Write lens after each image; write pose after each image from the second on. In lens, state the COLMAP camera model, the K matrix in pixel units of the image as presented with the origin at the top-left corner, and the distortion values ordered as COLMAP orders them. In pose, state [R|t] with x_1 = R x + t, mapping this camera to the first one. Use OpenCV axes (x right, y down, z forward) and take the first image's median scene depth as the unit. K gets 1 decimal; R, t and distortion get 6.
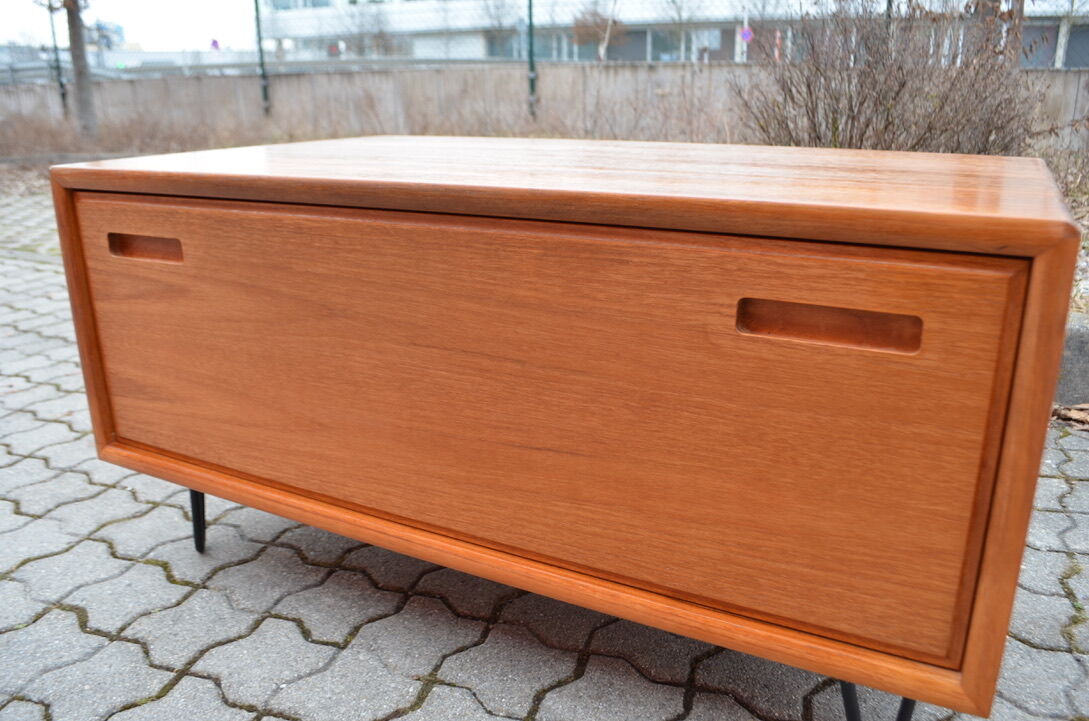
lens RADIAL K [[842.9, 0, 559.5], [0, 842.9, 365.7], [0, 0, 1]] dist [-0.082480, 0.011263]
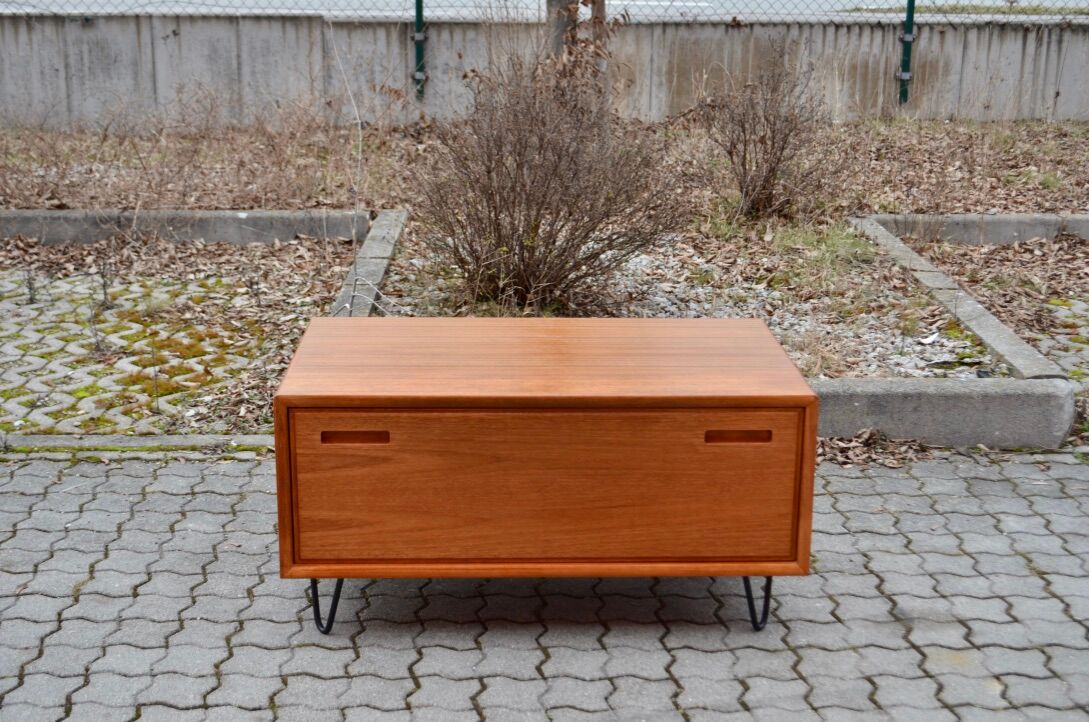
lens RADIAL K [[1538.0, 0, 543.0], [0, 1538.0, 357.3], [0, 0, 1]] dist [-0.019651, 0.000000]
pose [[0.869621, -0.116984, 0.479660, -1.715788], [0.139979, 0.990078, -0.012311, -0.219698], [-0.473461, 0.077848, 0.877368, -2.047727]]
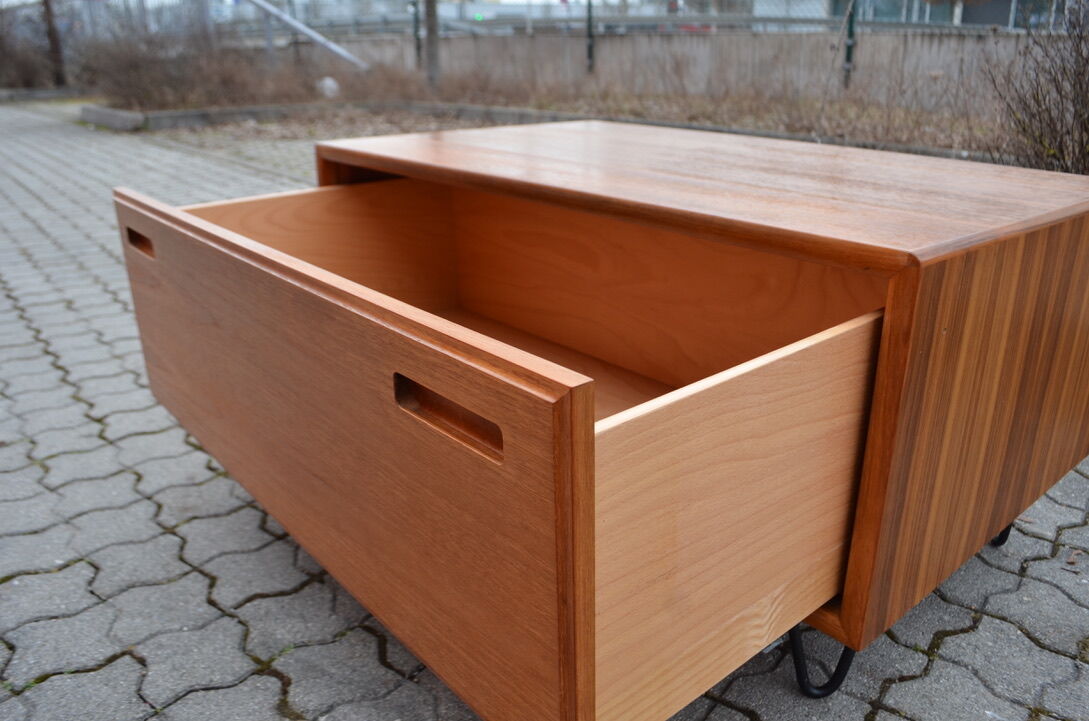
lens RADIAL K [[842.9, 0, 552.8], [0, 842.9, 357.9], [0, 0, 1]] dist [-0.082480, 0.011263]
pose [[0.926006, 0.135994, -0.352164, 0.326693], [-0.121952, 0.990606, 0.061868, -0.016245], [0.357269, -0.014343, 0.933891, -0.219091]]
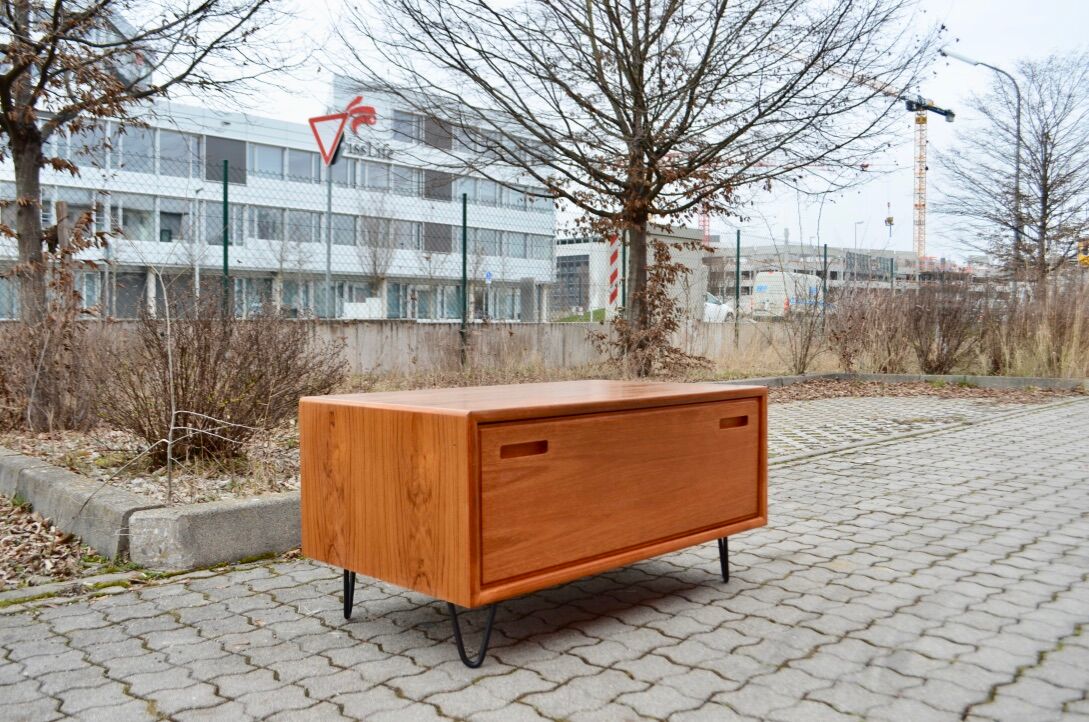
lens RADIAL K [[934.4, 0, 550.5], [0, 934.4, 367.4], [0, 0, 1]] dist [-0.062945, 0.009369]
pose [[0.301581, -0.033169, 0.952863, -2.463534], [0.303032, 0.950908, -0.062808, -0.172507], [-0.904003, 0.307690, 0.296827, 0.298442]]
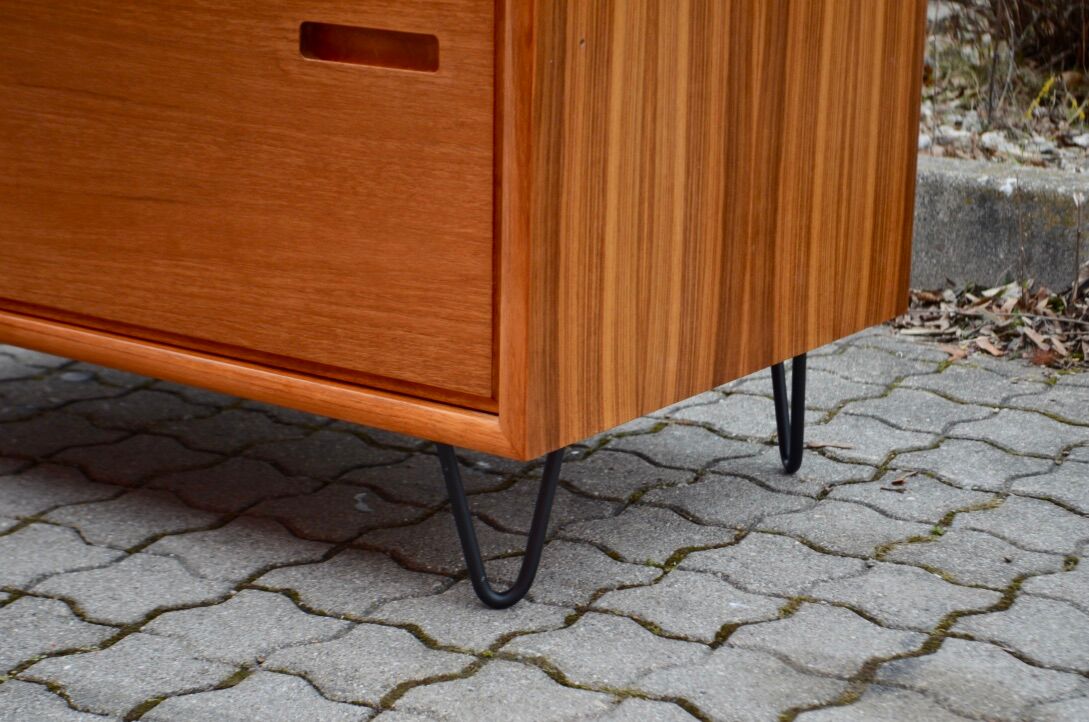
lens RADIAL K [[2385.3, 0, 549.2], [0, 2385.3, 354.9], [0, 0, 1]] dist [0.051447, 0.000000]
pose [[0.991221, 0.058084, -0.118772, 0.604288], [-0.066088, 0.995721, -0.064592, 0.334707], [0.114512, 0.071874, 0.990818, -1.238474]]
